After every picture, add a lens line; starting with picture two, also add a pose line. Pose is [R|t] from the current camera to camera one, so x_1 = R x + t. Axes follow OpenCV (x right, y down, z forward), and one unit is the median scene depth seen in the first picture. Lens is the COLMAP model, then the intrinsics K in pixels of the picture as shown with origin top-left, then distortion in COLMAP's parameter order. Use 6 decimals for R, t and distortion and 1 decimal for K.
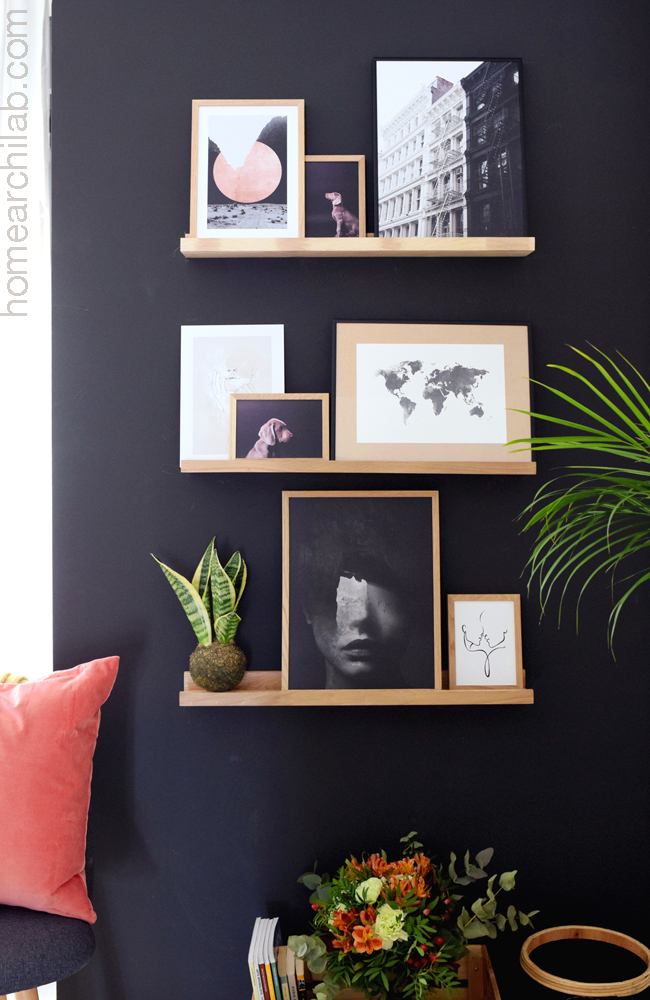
lens RADIAL K [[1063.3, 0, 341.8], [0, 1063.3, 485.2], [0, 0, 1]] dist [-0.041101, 0.006683]
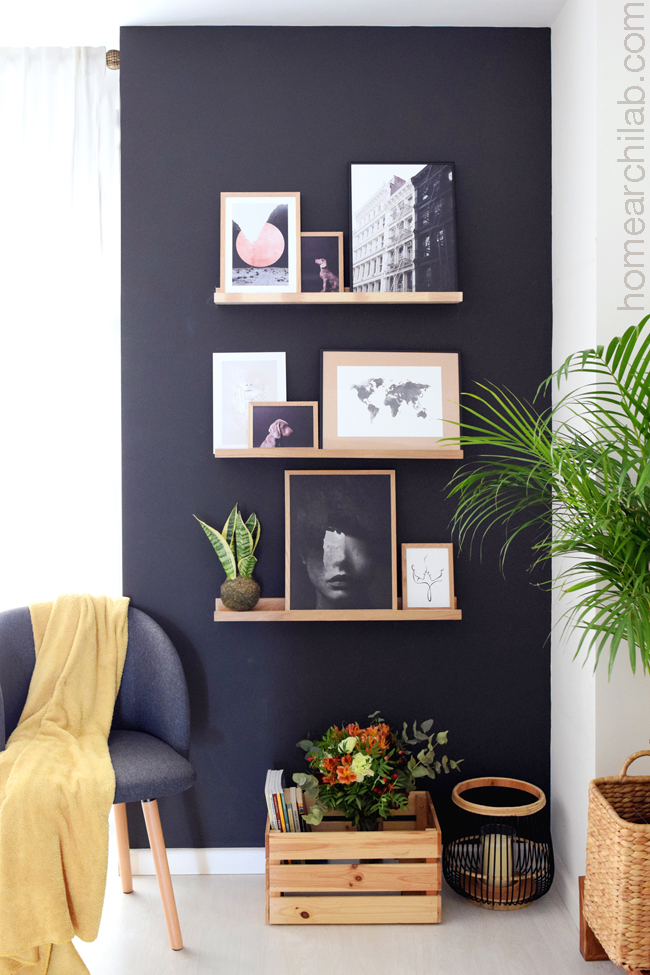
lens RADIAL K [[1059.4, 0, 325.0], [0, 1059.4, 487.5], [0, 0, 1]] dist [-0.025978, -0.014331]
pose [[0.999849, -0.002133, 0.017253, -0.027518], [0.001652, 0.999612, 0.027812, -0.011169], [-0.017306, -0.027780, 0.999464, -0.420117]]
